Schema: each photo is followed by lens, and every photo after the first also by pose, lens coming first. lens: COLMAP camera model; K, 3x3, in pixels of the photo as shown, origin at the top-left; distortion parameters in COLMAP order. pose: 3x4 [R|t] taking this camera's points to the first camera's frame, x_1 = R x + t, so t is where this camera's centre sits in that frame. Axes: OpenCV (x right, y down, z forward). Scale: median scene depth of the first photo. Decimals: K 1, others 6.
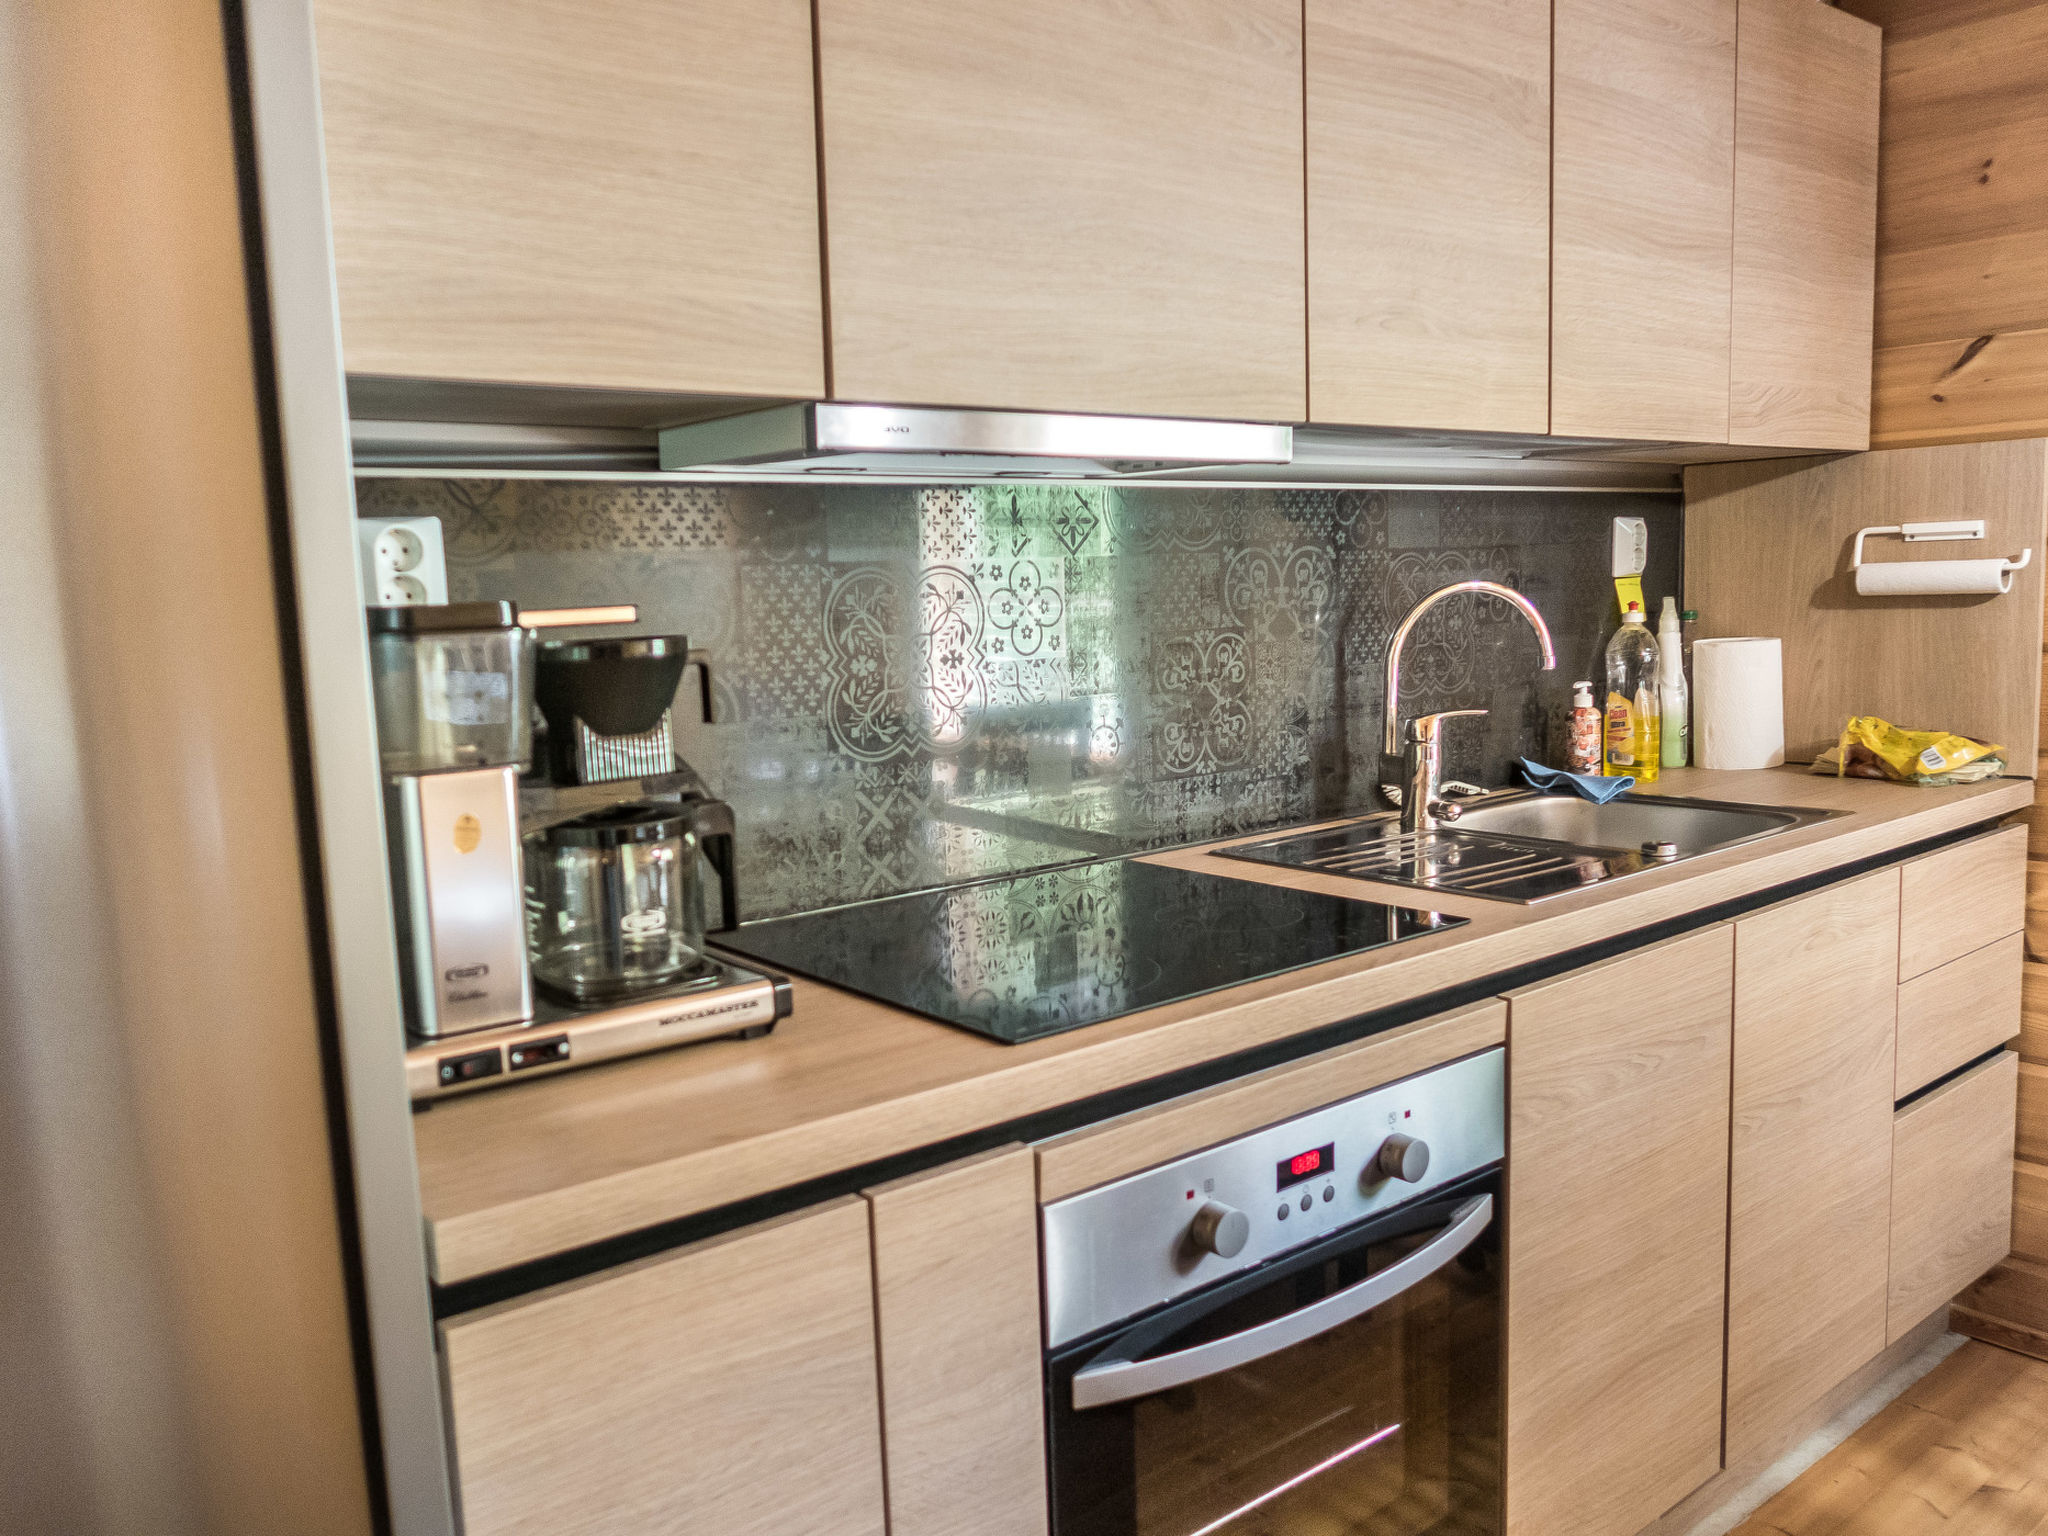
lens RADIAL K [[1591.1, 0, 1031.2], [0, 1591.1, 761.6], [0, 0, 1]] dist [-0.010965, 0.010111]
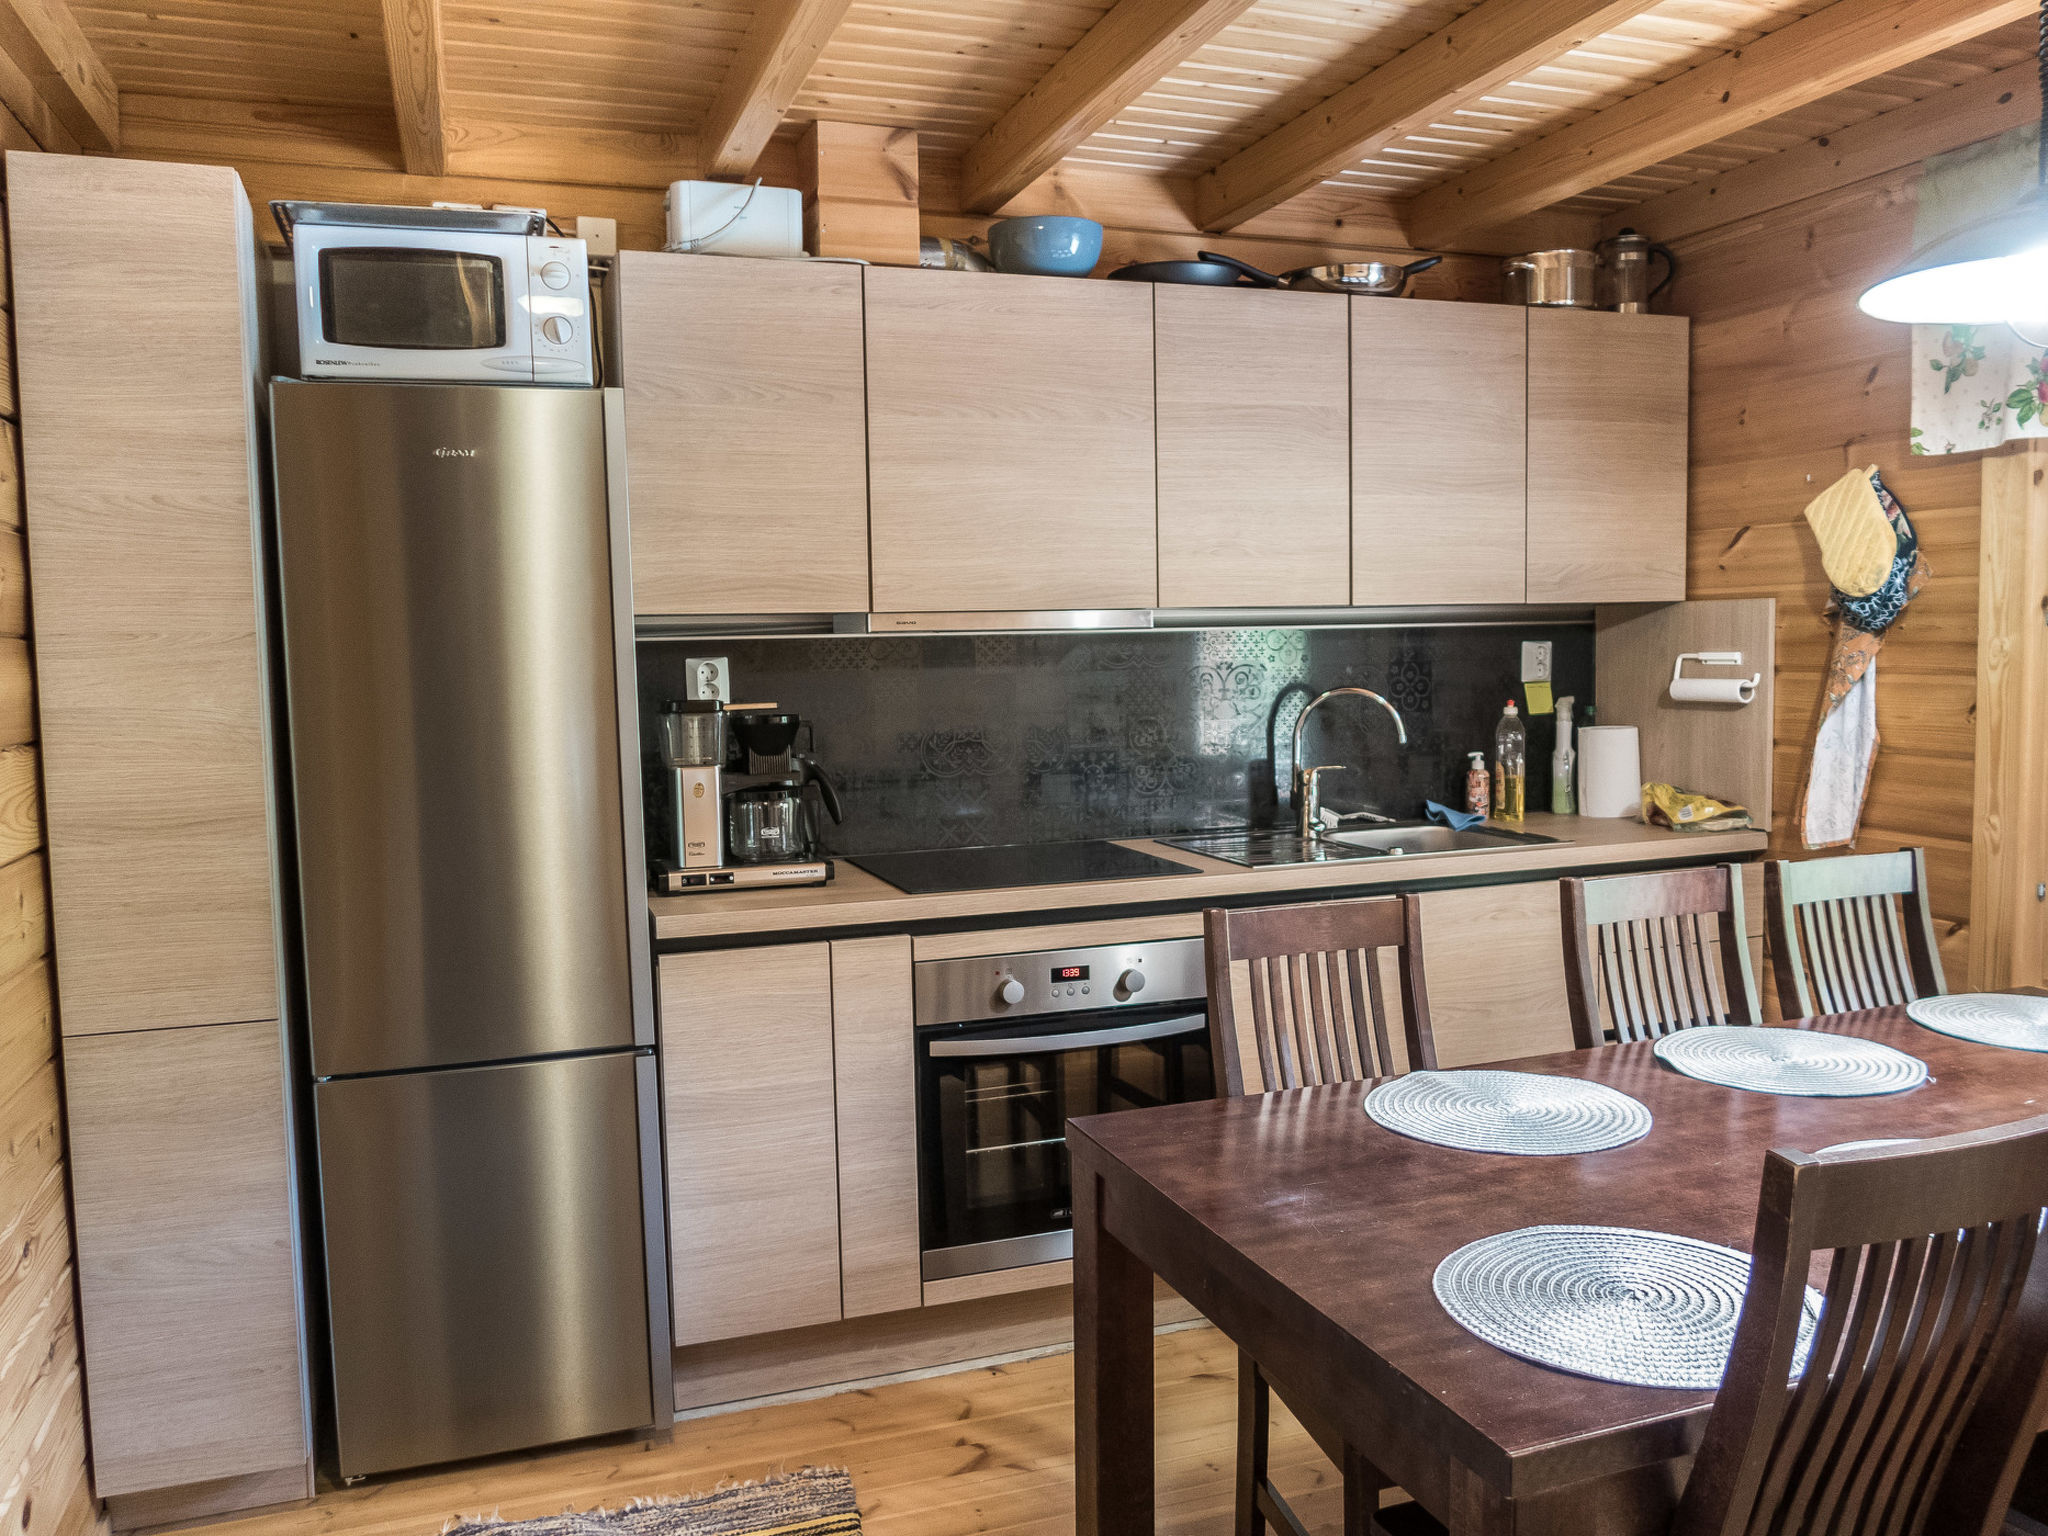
lens RADIAL K [[1591.1, 0, 1021.3], [0, 1591.1, 773.4], [0, 0, 1]] dist [-0.010965, 0.010111]
pose [[0.941440, 0.044560, -0.334222, 0.541440], [-0.051337, 0.998616, -0.011468, 0.010917], [0.333249, 0.027954, 0.942424, -0.682656]]
